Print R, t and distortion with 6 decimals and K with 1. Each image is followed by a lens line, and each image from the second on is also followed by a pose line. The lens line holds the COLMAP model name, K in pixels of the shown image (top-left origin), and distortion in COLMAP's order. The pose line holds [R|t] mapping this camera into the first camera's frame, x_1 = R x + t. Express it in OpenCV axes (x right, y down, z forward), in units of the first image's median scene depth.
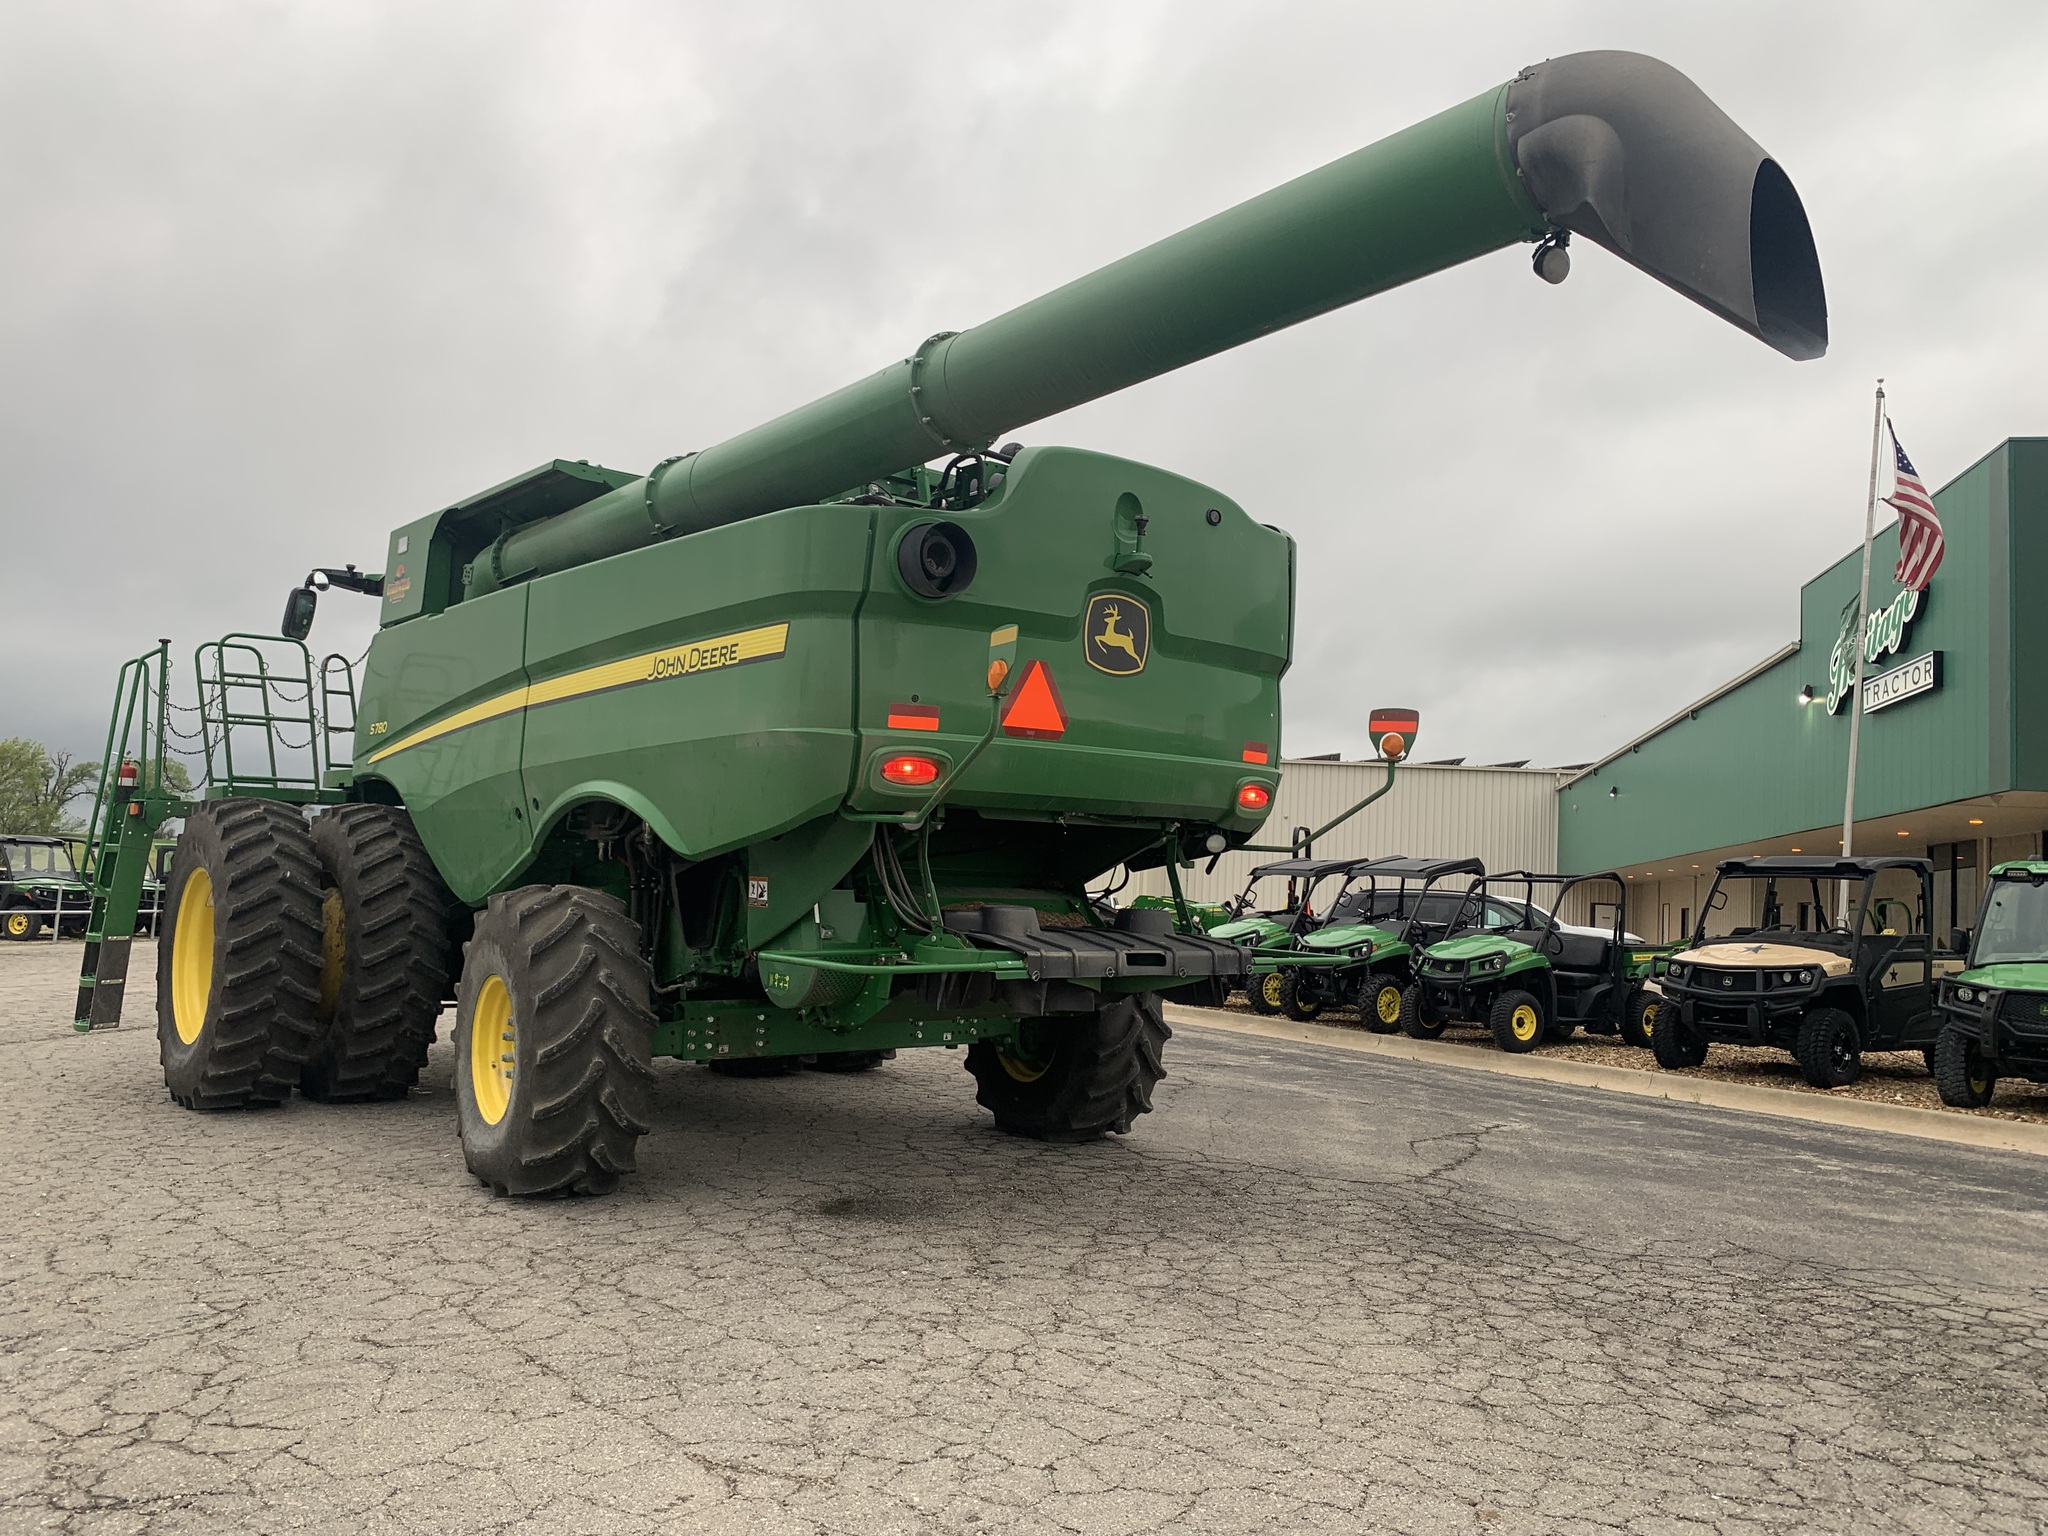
lens RADIAL K [[1570.8, 0, 930.3], [0, 1570.8, 724.4], [0, 0, 1]] dist [0.002190, -0.000448]
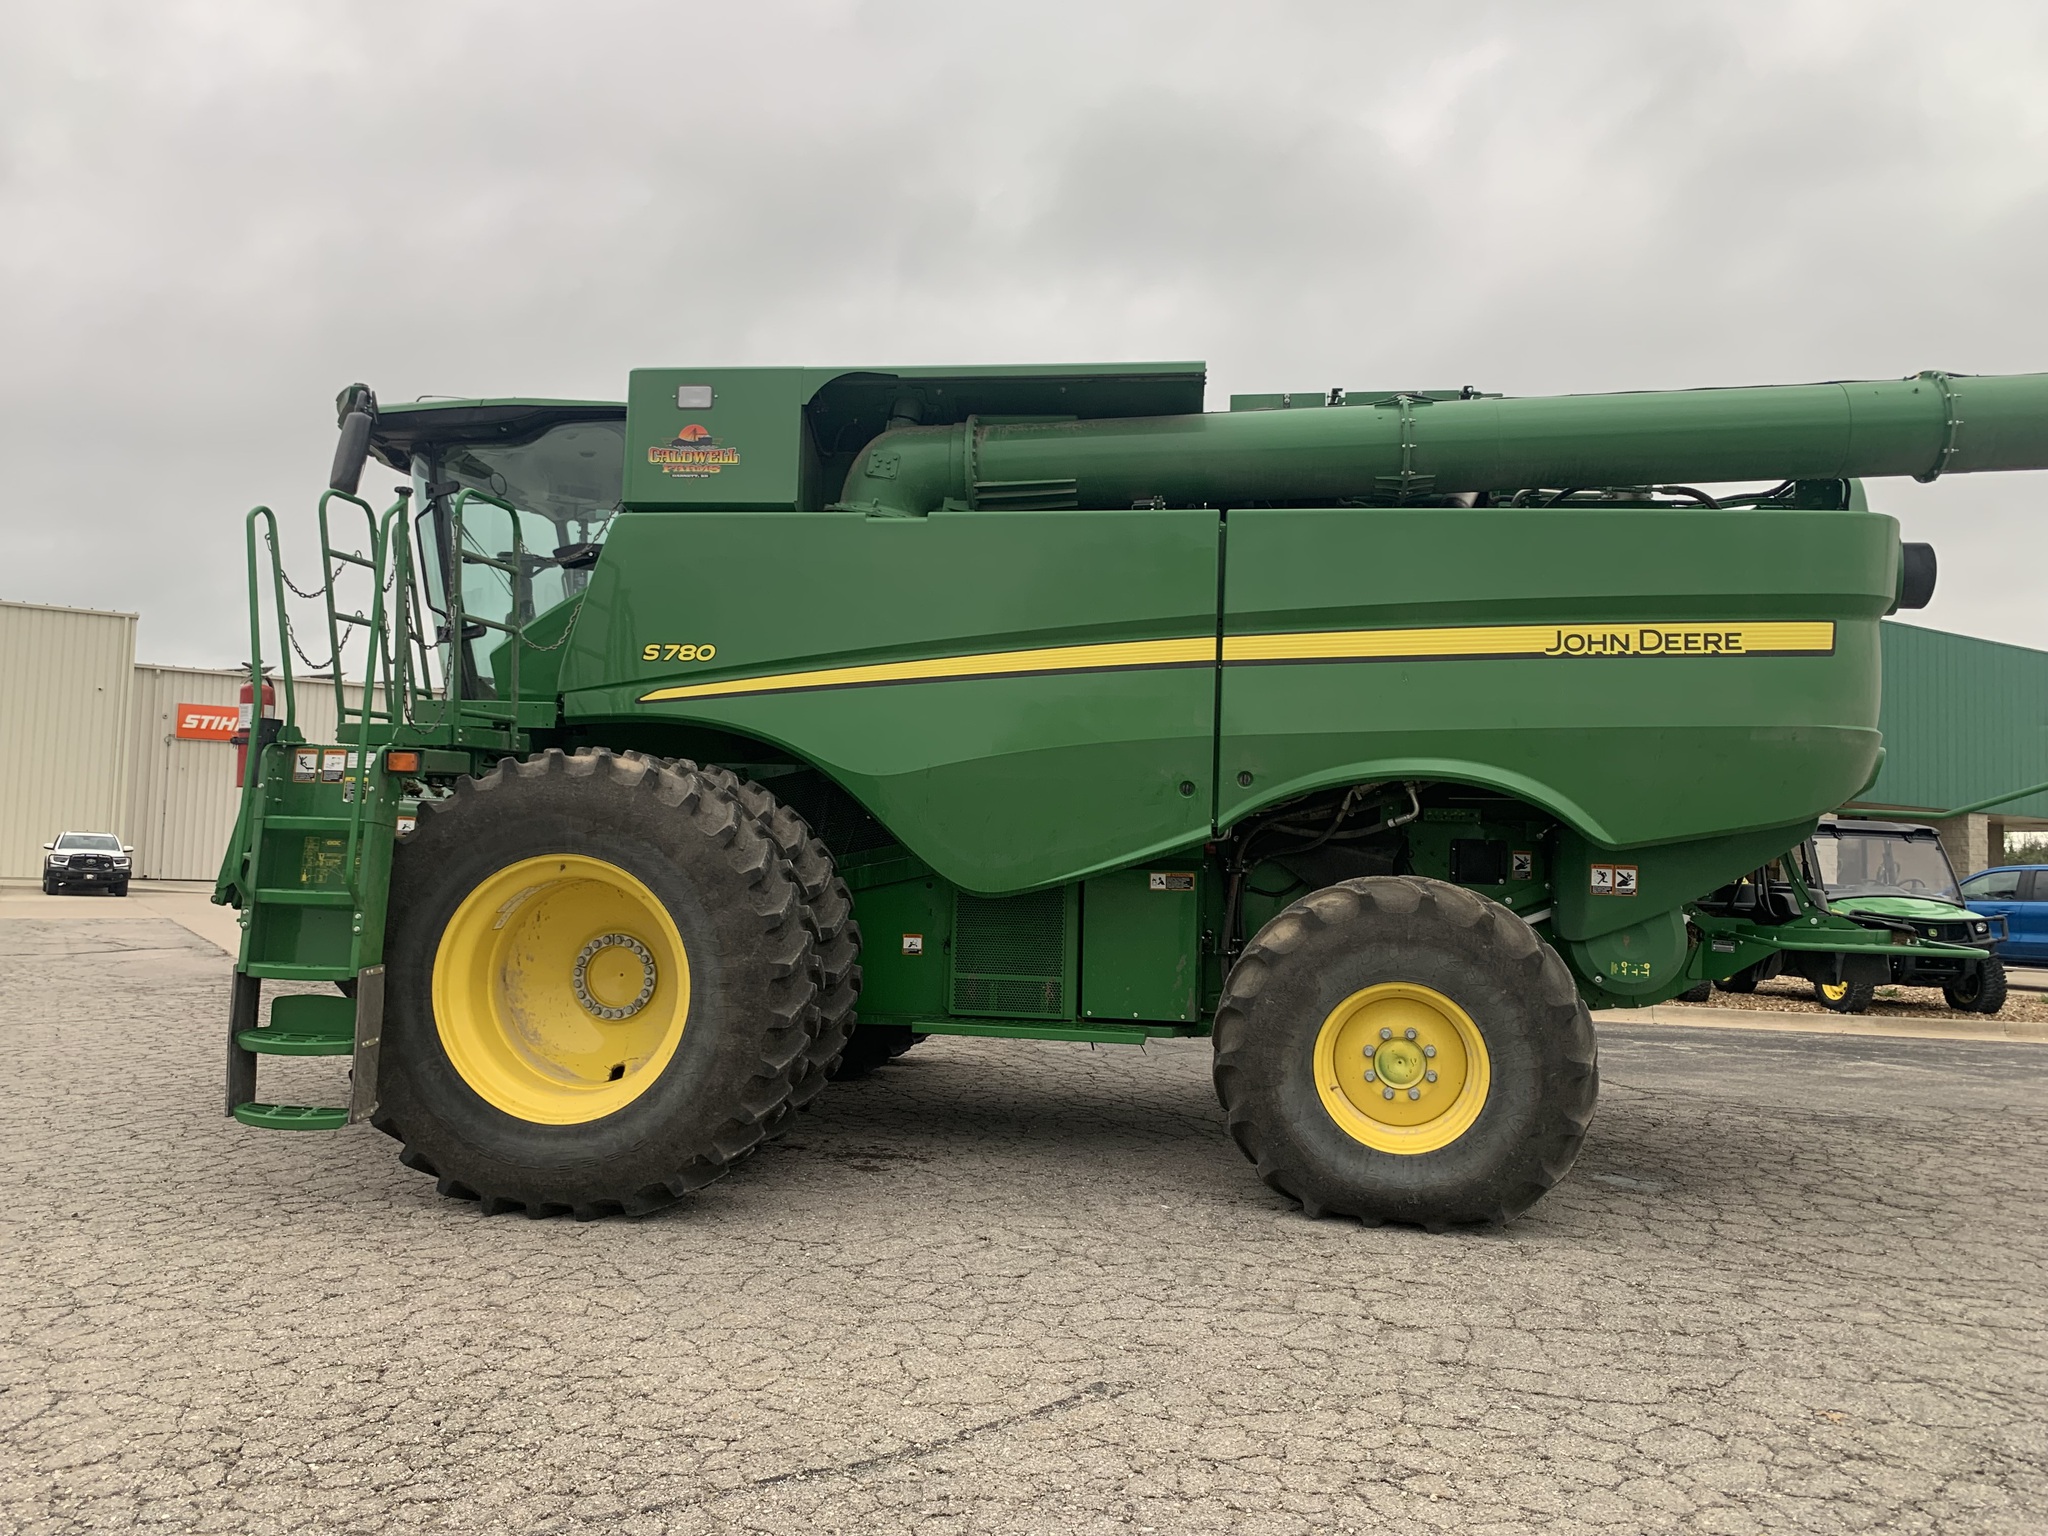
lens RADIAL K [[1604.6, 0, 1012.1], [0, 1604.6, 766.5], [0, 0, 1]] dist [0.003430, -0.010047]
pose [[0.728299, 0.020256, 0.684960, -1.070536], [-0.066960, 0.996883, 0.041716, 0.019201], [-0.681980, -0.076247, 0.727386, 0.533166]]
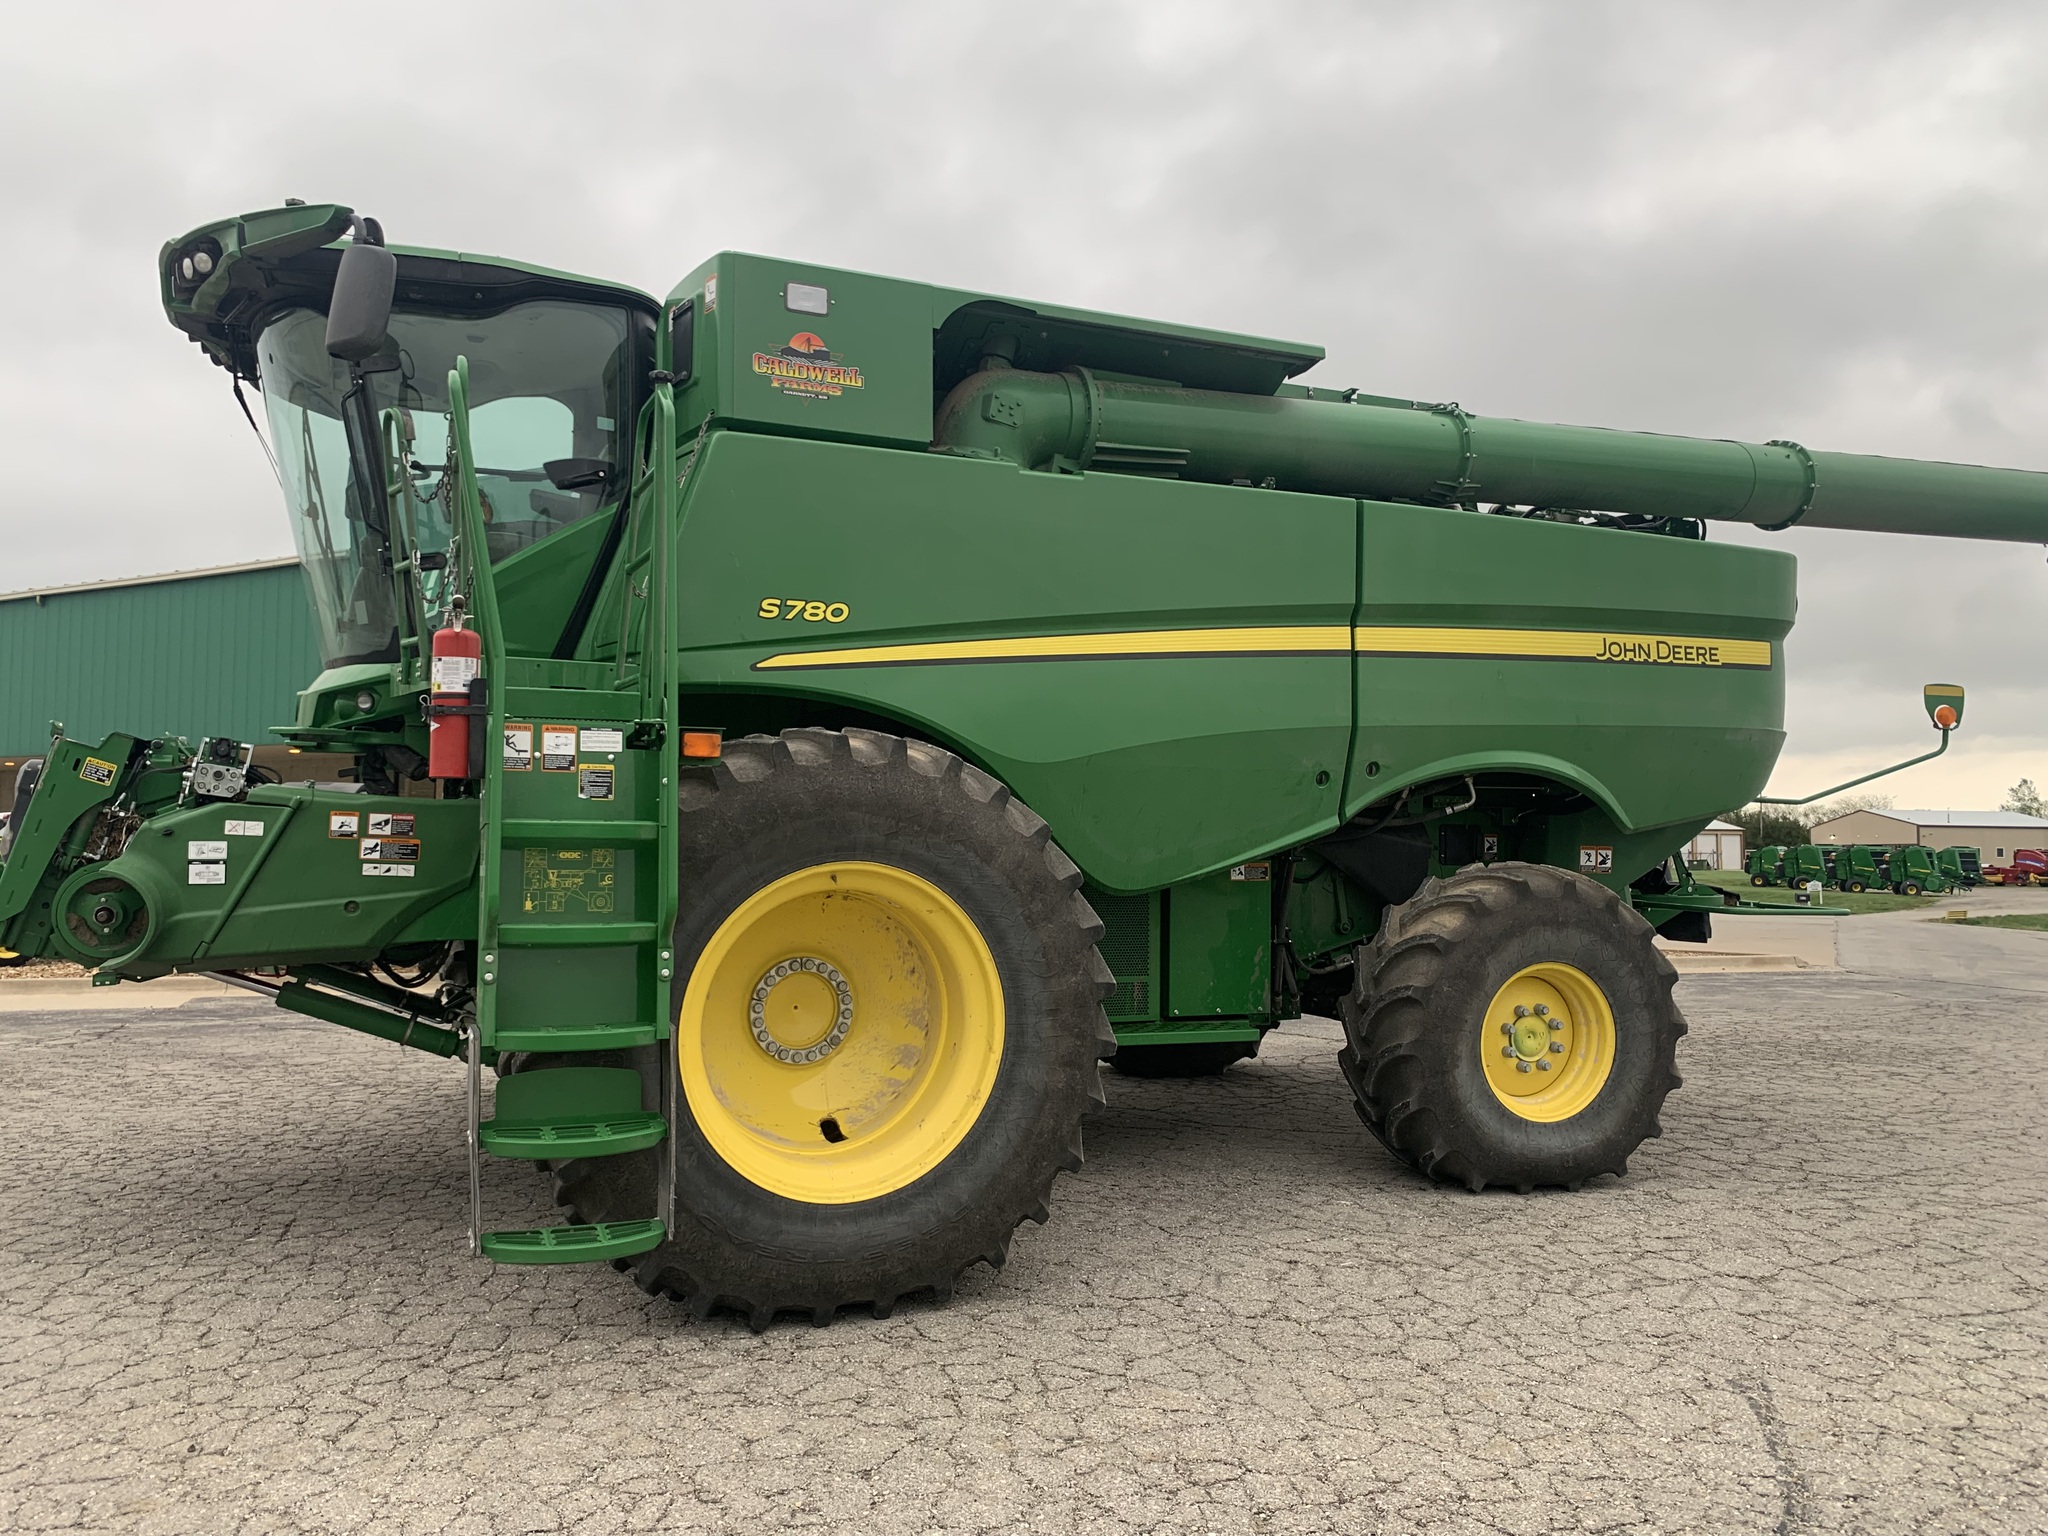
lens RADIAL K [[1591.8, 0, 1021.1], [0, 1591.8, 766.3], [0, 0, 1]] dist [0.003359, -0.007115]
pose [[0.264518, 0.010845, 0.964320, -1.301814], [-0.093514, 0.995513, 0.014455, 0.063078], [-0.959836, -0.094001, 0.264345, 1.104512]]
